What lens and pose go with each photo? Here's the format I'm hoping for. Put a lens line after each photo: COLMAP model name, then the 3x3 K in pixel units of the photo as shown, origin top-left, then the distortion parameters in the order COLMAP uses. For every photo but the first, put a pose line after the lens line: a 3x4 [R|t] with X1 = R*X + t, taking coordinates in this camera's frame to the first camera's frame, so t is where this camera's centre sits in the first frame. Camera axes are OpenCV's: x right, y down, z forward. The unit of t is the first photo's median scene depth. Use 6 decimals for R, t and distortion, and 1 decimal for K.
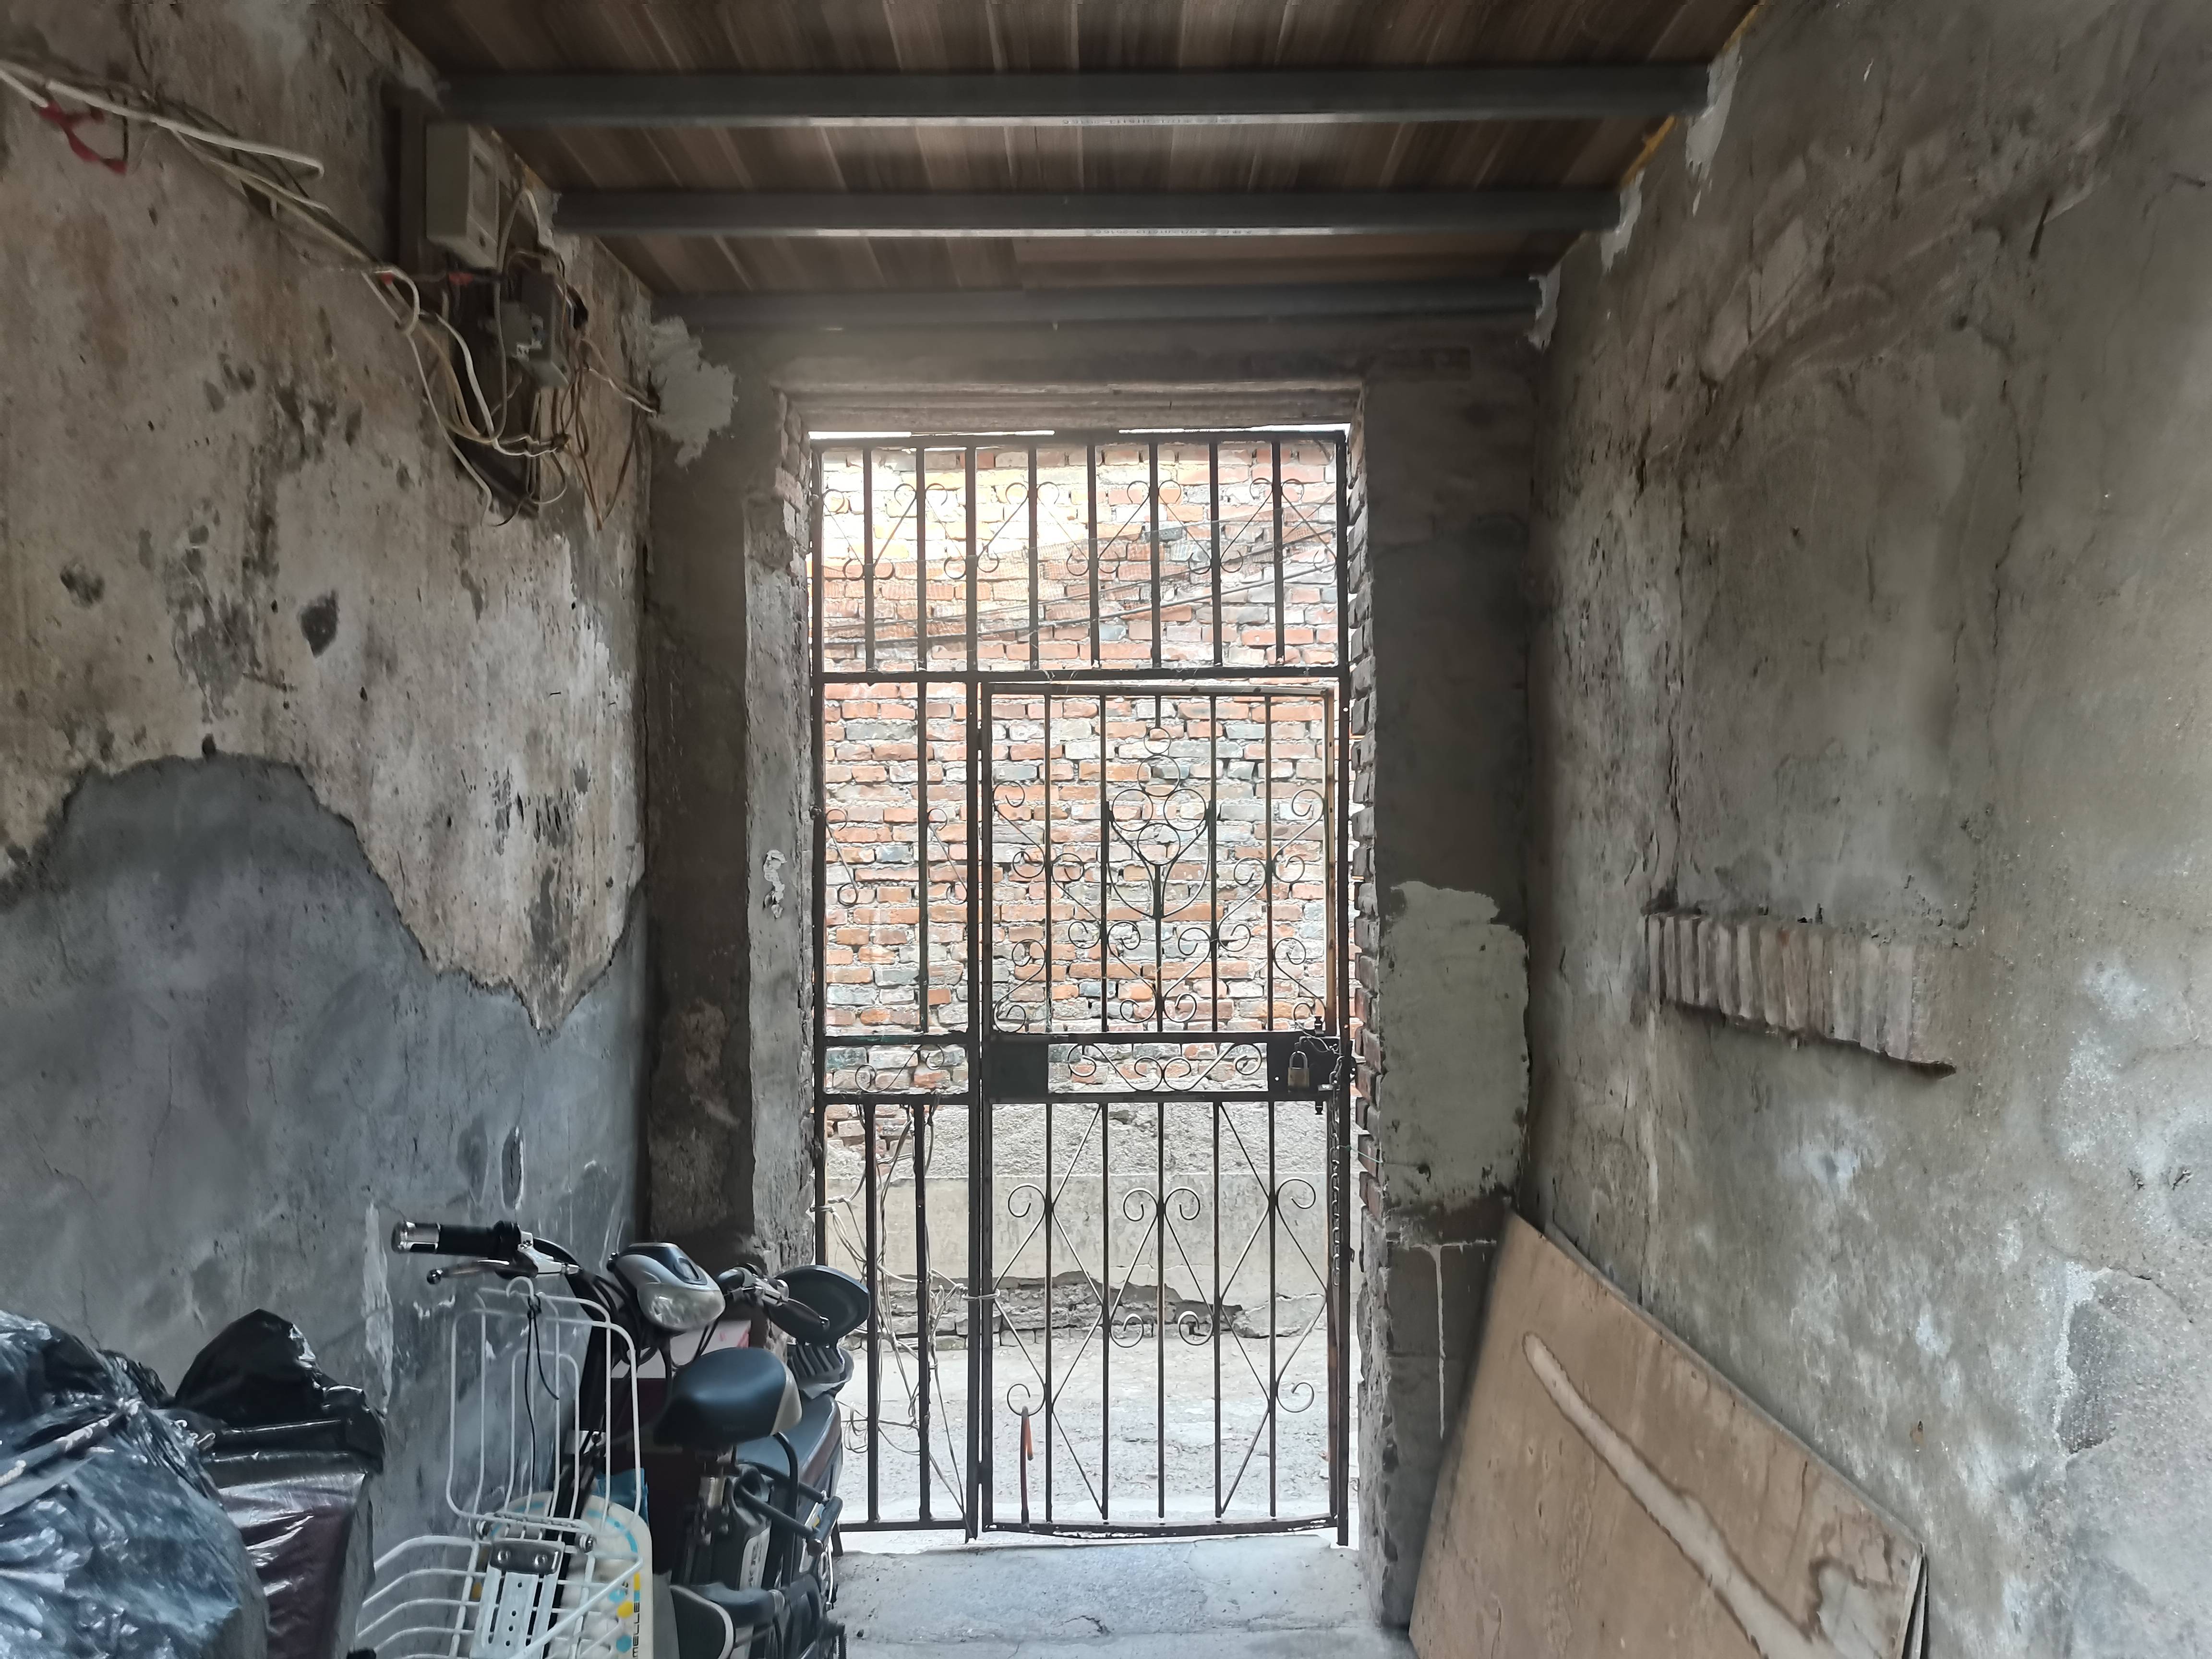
lens RADIAL K [[1670.7, 0, 1104.8], [0, 1670.7, 829.7], [0, 0, 1]] dist [0.000538, 0.000107]
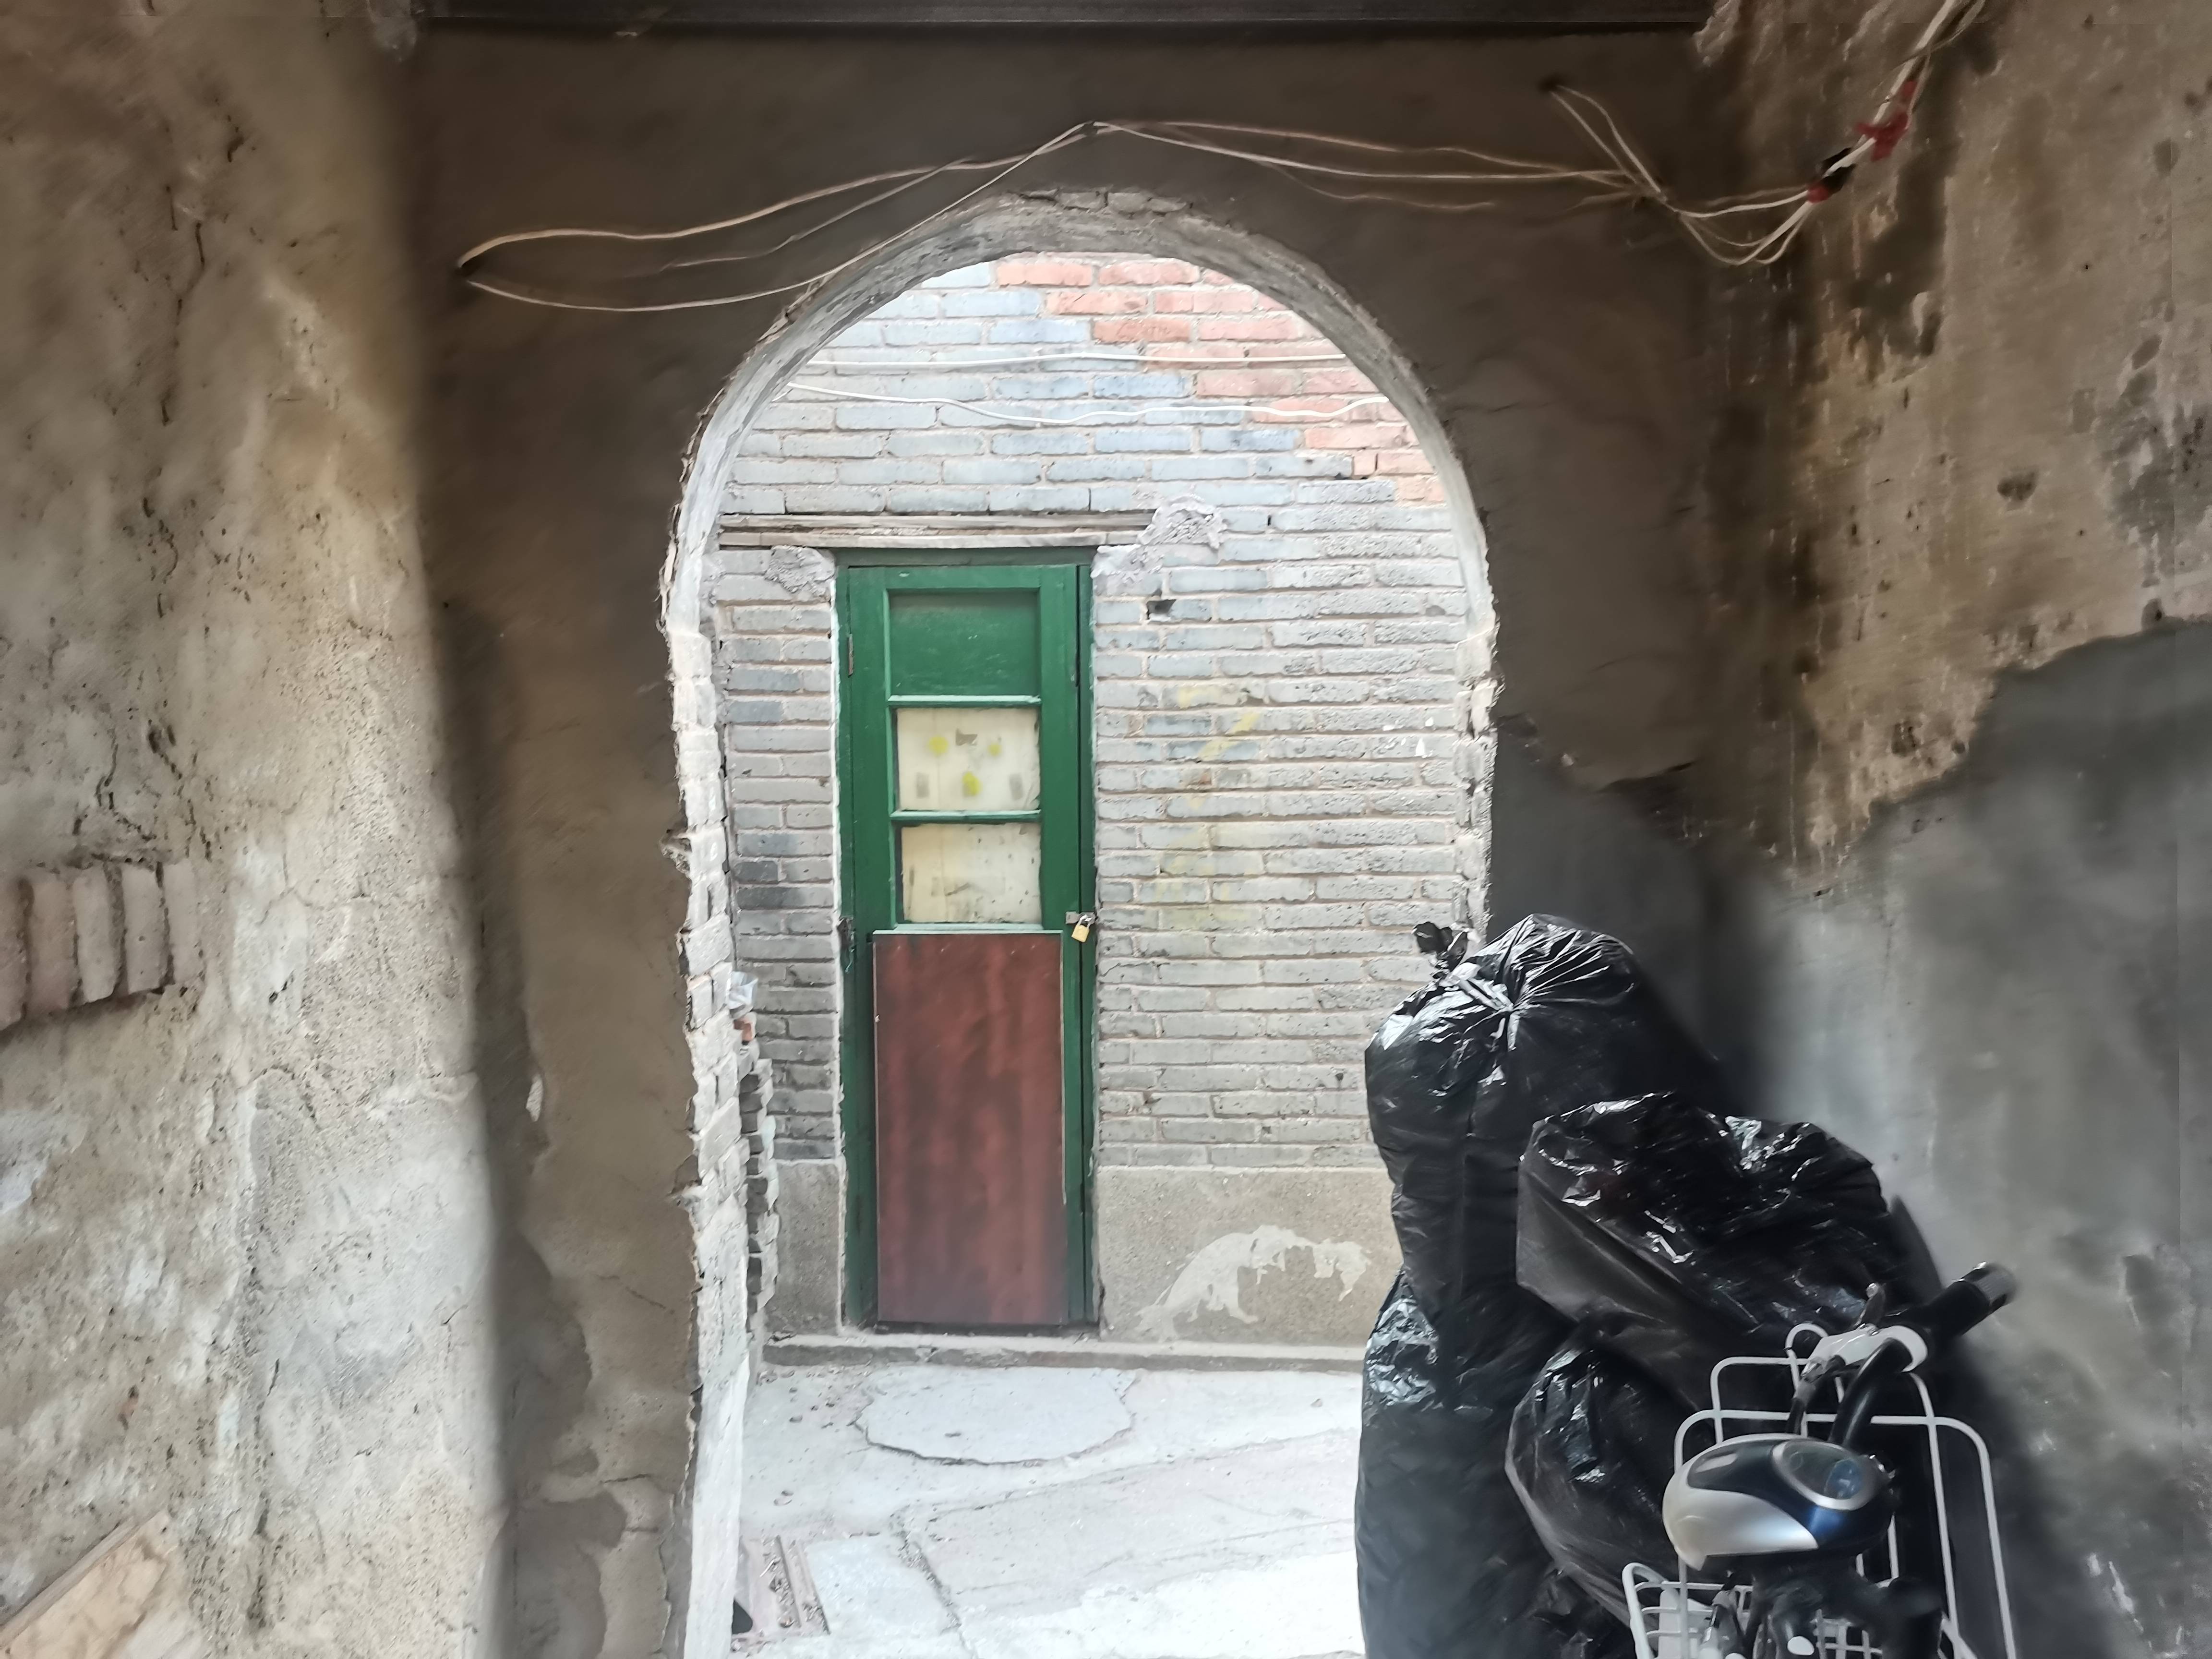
lens RADIAL K [[1670.7, 0, 1108.2], [0, 1670.7, 823.0], [0, 0, 1]] dist [0.000538, 0.000107]
pose [[-0.999781, 0.009457, -0.018672, -0.034394], [0.008647, 0.999038, 0.042997, 0.010424], [0.019061, 0.042826, -0.998901, 1.958267]]
